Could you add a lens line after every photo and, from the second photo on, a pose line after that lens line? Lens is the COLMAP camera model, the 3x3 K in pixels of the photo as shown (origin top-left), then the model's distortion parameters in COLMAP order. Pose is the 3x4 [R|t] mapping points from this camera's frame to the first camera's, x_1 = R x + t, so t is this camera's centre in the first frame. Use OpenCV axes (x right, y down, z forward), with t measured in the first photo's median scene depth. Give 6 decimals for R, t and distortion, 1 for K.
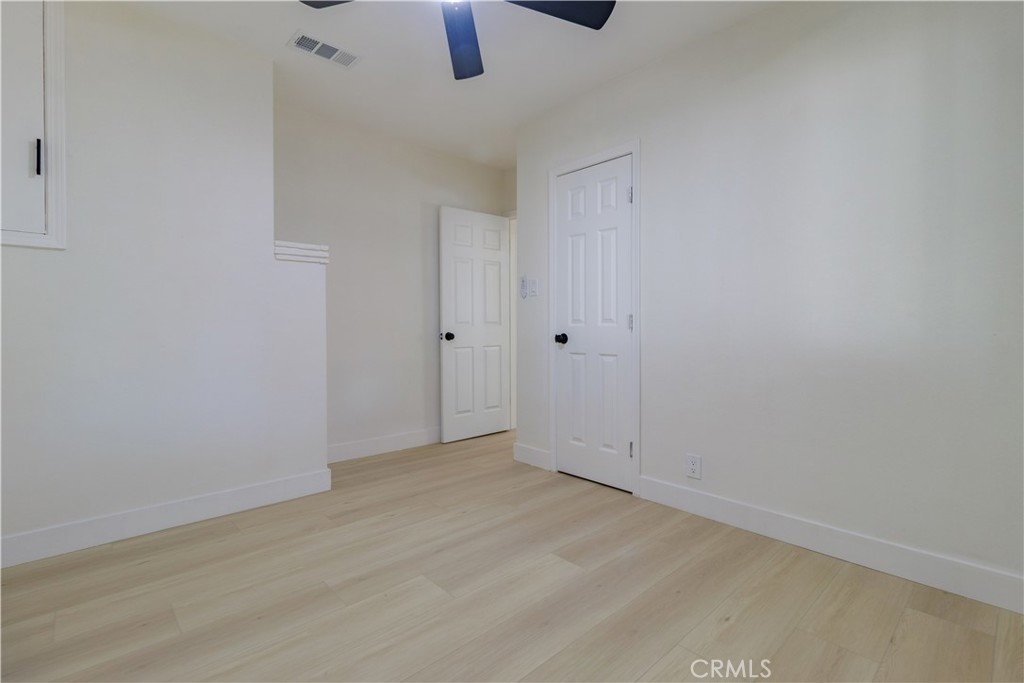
lens RADIAL K [[479.0, 0, 510.1], [0, 479.0, 329.0], [0, 0, 1]] dist [0.001818, 0.000446]
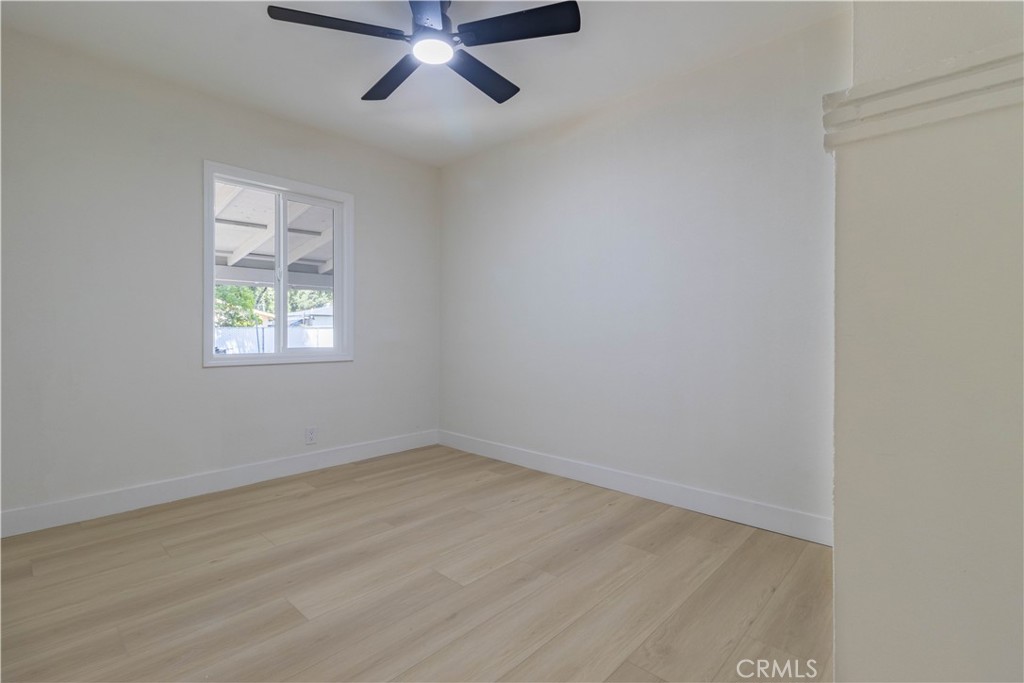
lens RADIAL K [[479.0, 0, 510.1], [0, 479.0, 329.0], [0, 0, 1]] dist [0.001818, 0.000446]
pose [[-0.997048, 0.002305, -0.076748, -0.210744], [0.001941, 0.999987, 0.004820, -0.017728], [0.076758, 0.004656, -0.997039, 2.059064]]
